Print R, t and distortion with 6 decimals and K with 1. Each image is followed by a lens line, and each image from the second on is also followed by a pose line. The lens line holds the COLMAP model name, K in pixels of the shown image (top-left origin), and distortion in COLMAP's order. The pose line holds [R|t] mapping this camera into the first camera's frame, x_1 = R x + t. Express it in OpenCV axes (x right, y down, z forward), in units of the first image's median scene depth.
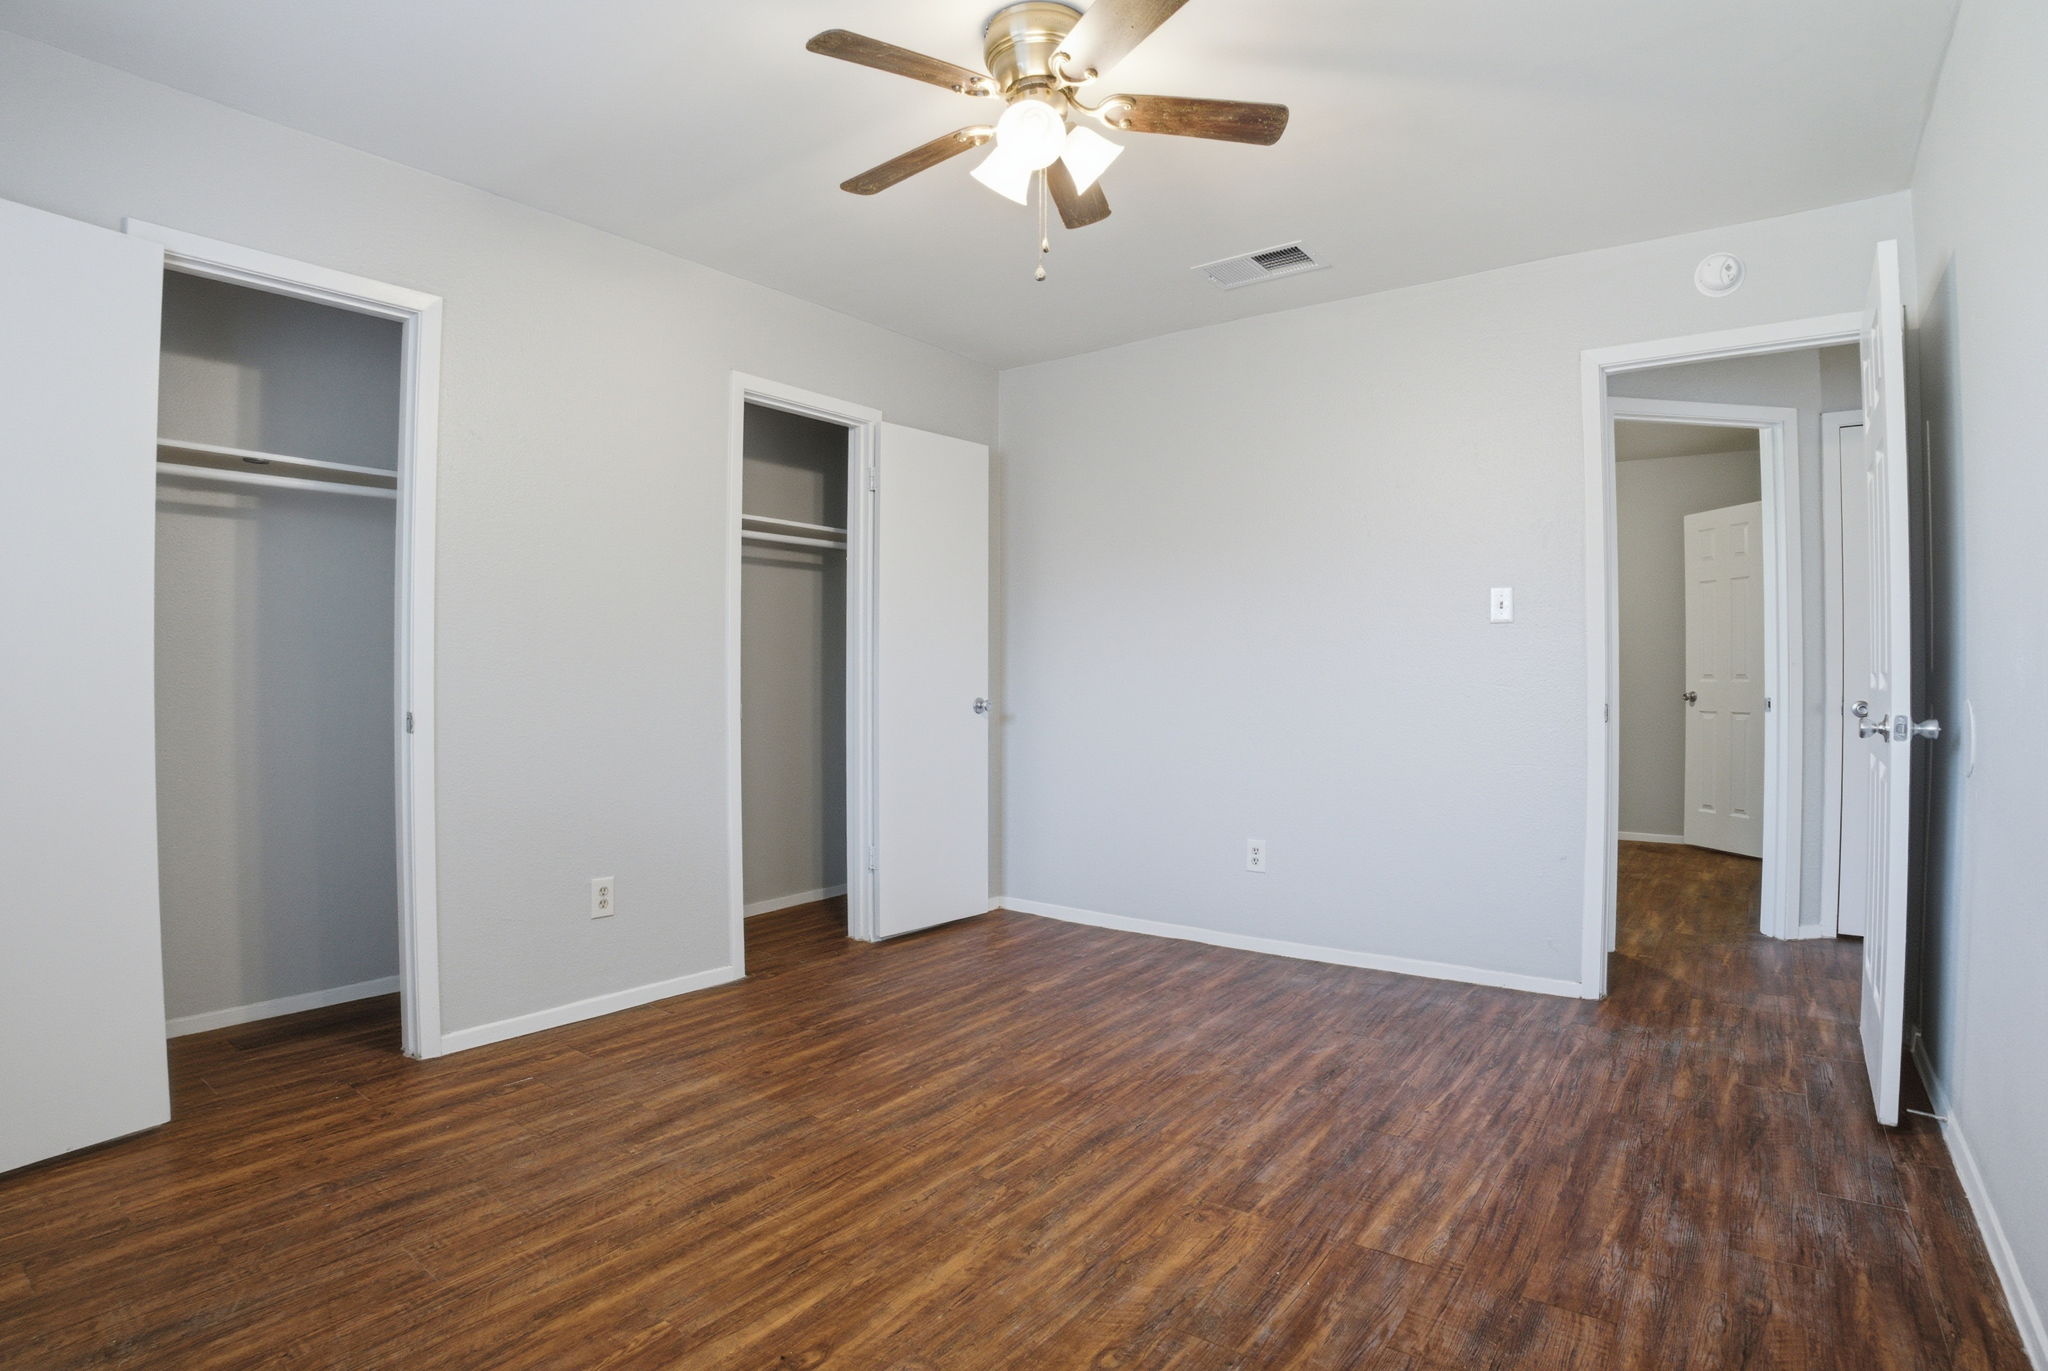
lens RADIAL K [[1028.8, 0, 1024.0], [0, 1028.8, 685.5], [0, 0, 1]] dist [-0.130001, 0.034821]
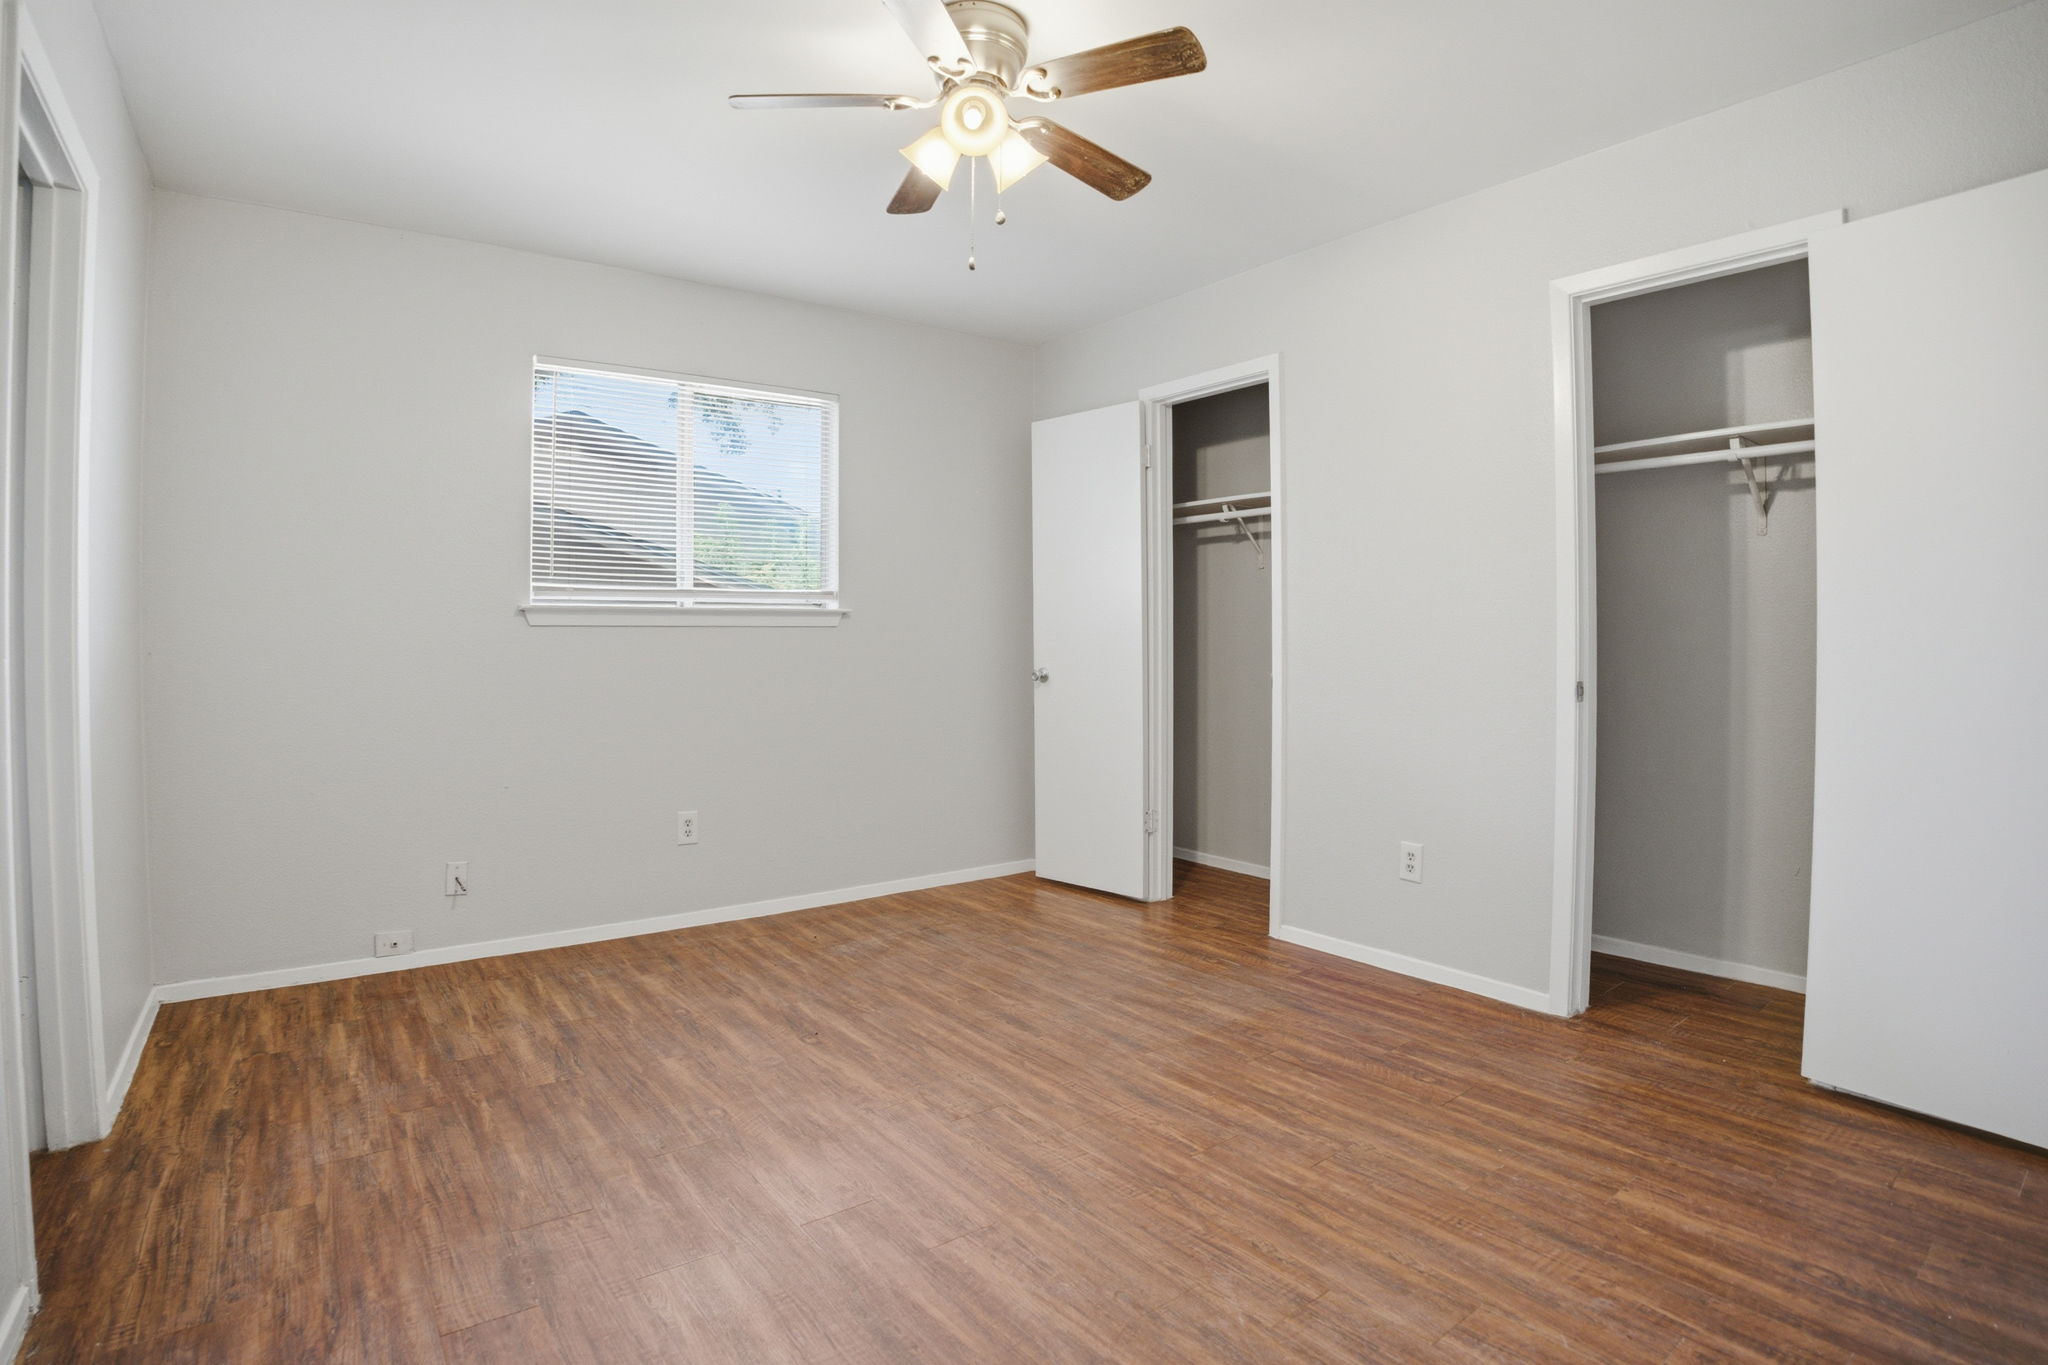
lens RADIAL K [[1026.6, 0, 1026.8], [0, 1026.6, 675.1], [0, 0, 1]] dist [-0.136315, 0.037396]
pose [[-0.277598, 0.030159, -0.960224, 0.845445], [-0.007996, 0.999400, 0.033702, -0.014153], [0.960664, 0.017034, -0.277191, 1.140198]]
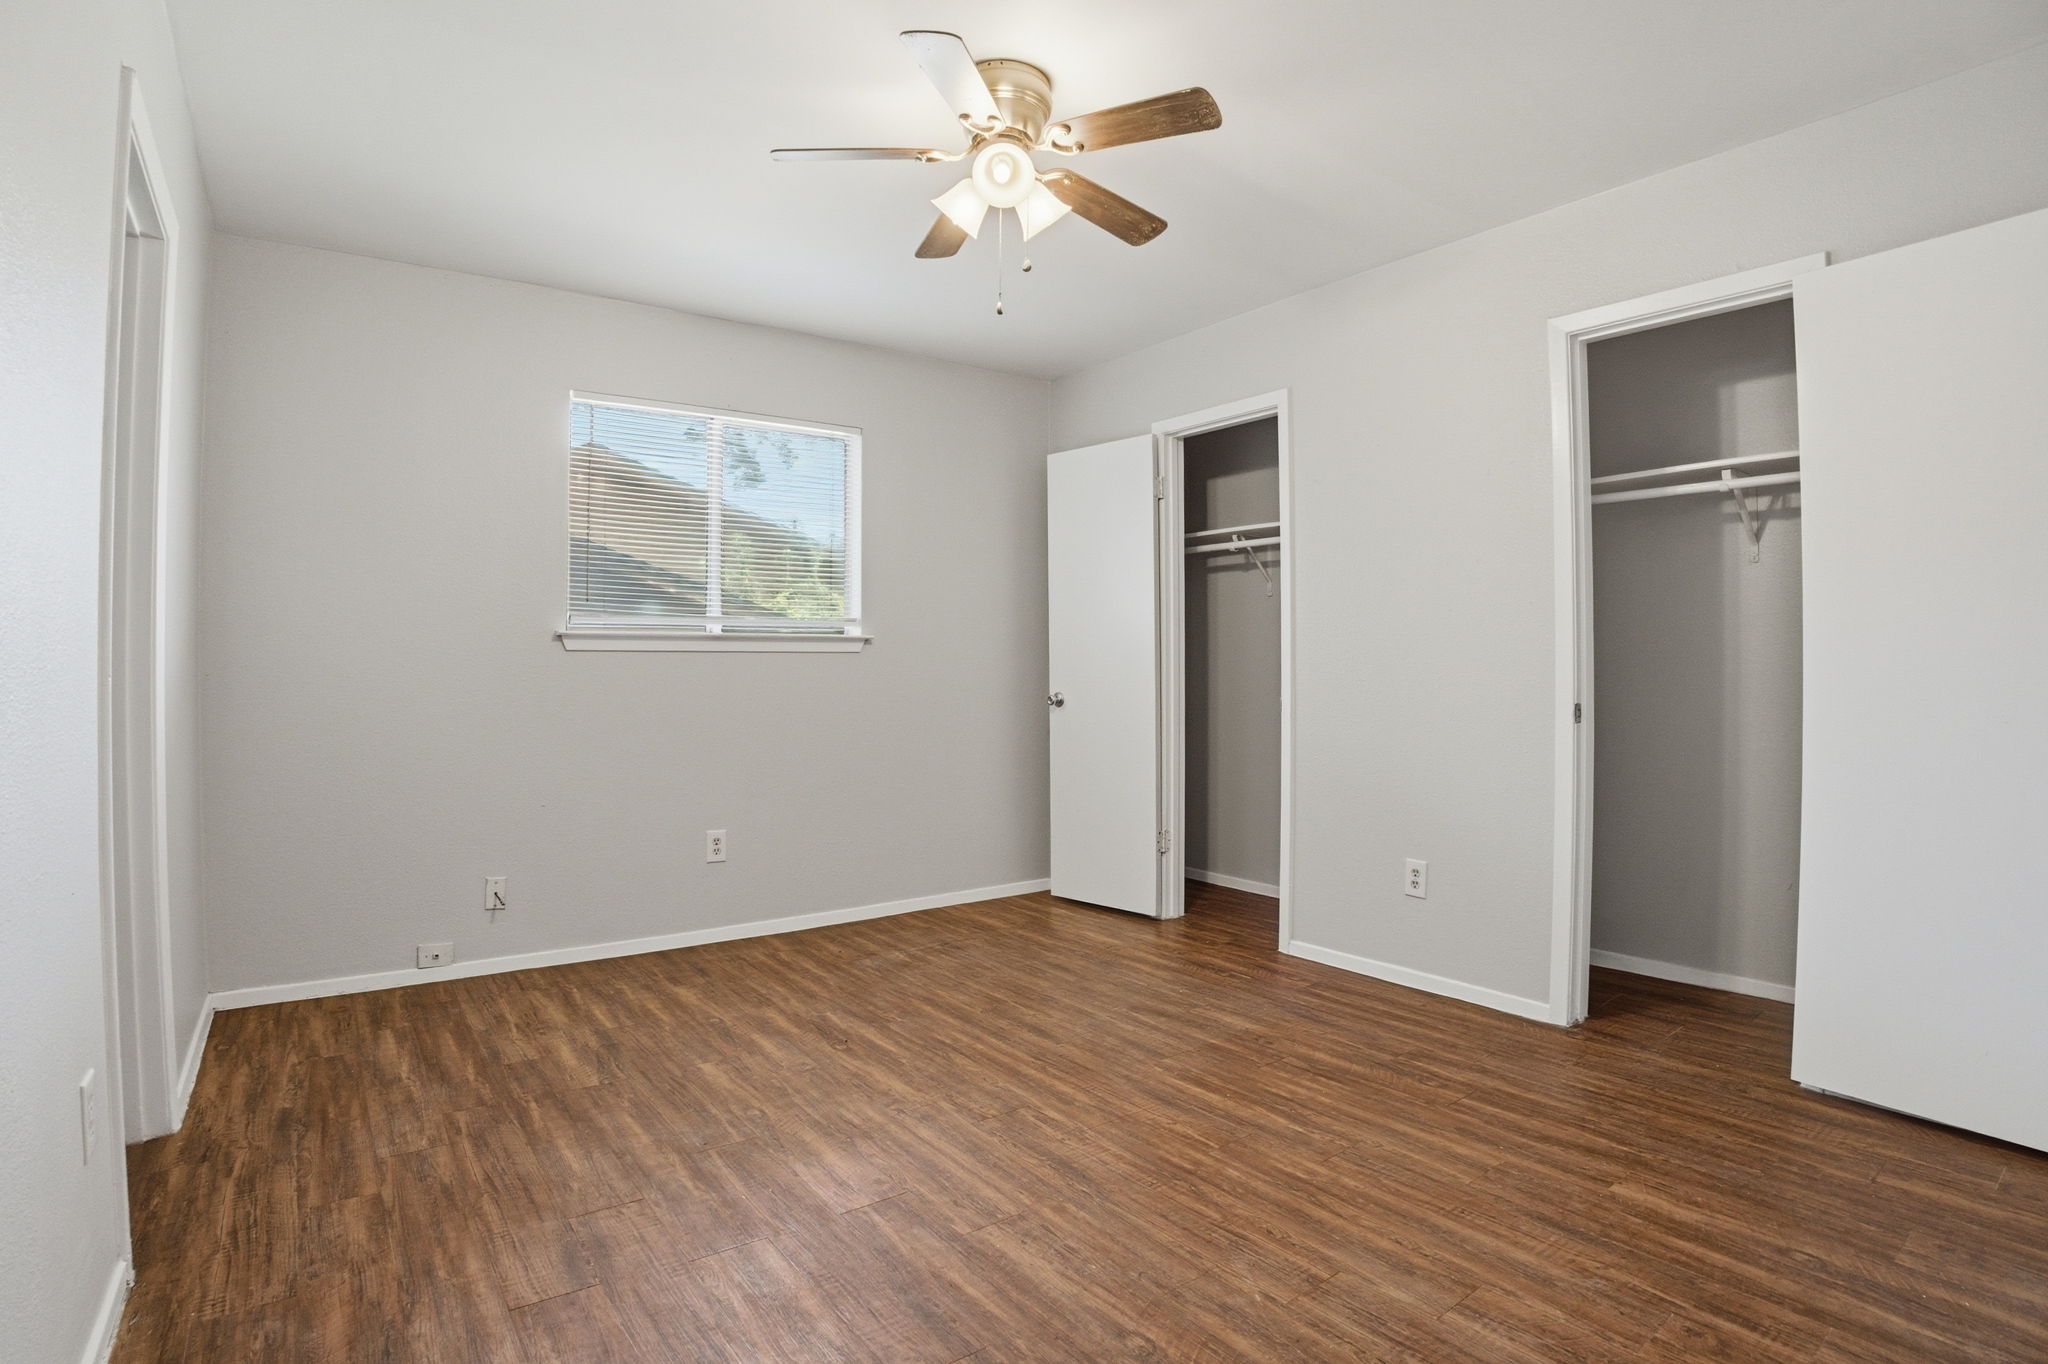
lens RADIAL K [[1023.5, 0, 1024.0], [0, 1023.5, 682.0], [0, 0, 1]] dist [-0.140341, 0.041143]
pose [[-0.286411, 0.011162, -0.958042, 0.899898], [-0.008495, 0.999863, 0.014189, -0.010818], [0.958069, 0.012203, -0.286277, 1.138309]]
